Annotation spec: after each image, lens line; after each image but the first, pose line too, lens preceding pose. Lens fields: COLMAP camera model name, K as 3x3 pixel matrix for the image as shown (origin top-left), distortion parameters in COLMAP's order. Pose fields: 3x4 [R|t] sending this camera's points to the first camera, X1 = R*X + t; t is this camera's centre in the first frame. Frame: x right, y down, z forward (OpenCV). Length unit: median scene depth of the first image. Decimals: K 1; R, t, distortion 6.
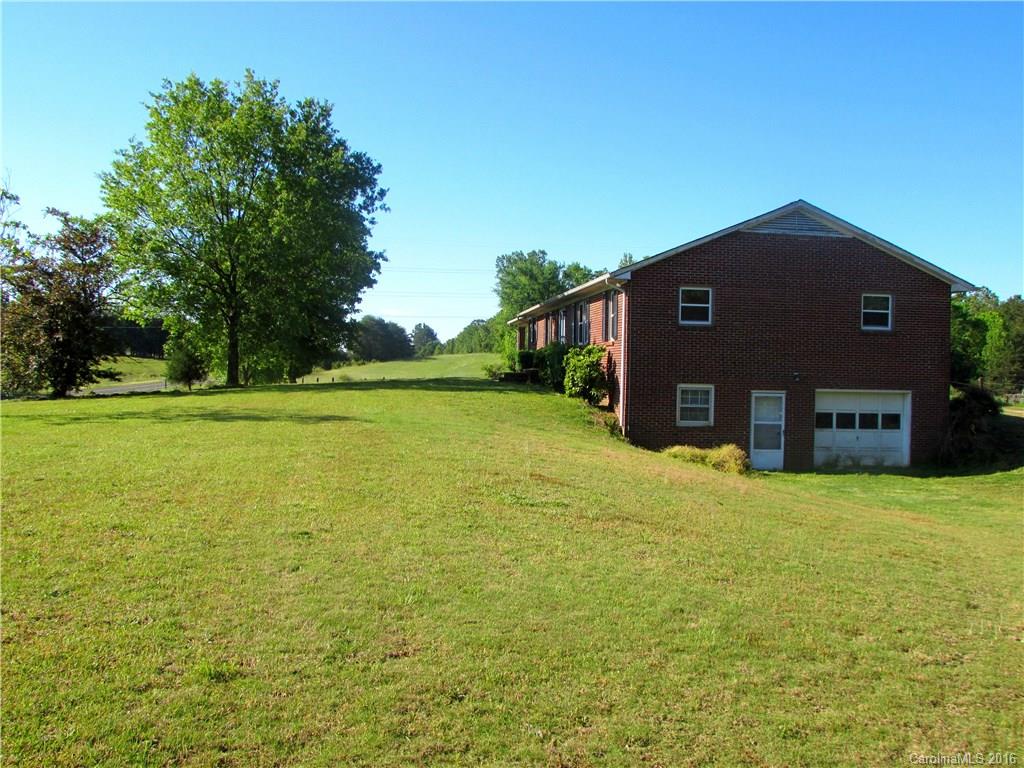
lens RADIAL K [[992.1, 0, 512.0], [0, 992.1, 384.0], [0, 0, 1]] dist [0.001656, 0.000602]
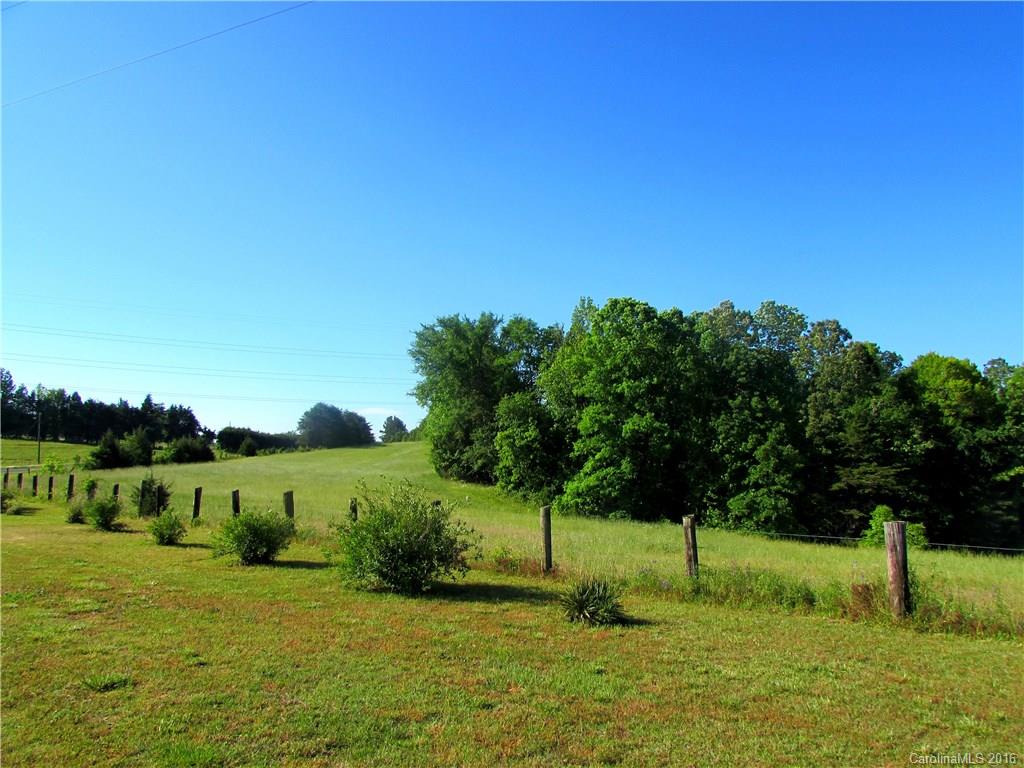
lens RADIAL K [[726.8, 0, 512.0], [0, 726.8, 384.0], [0, 0, 1]] dist [-0.030509, 0.002990]
pose [[0.999595, 0.004011, 0.028188, 0.028850], [-0.000707, 0.993220, -0.116250, -0.003489], [-0.028463, 0.116183, 0.992820, 0.291710]]
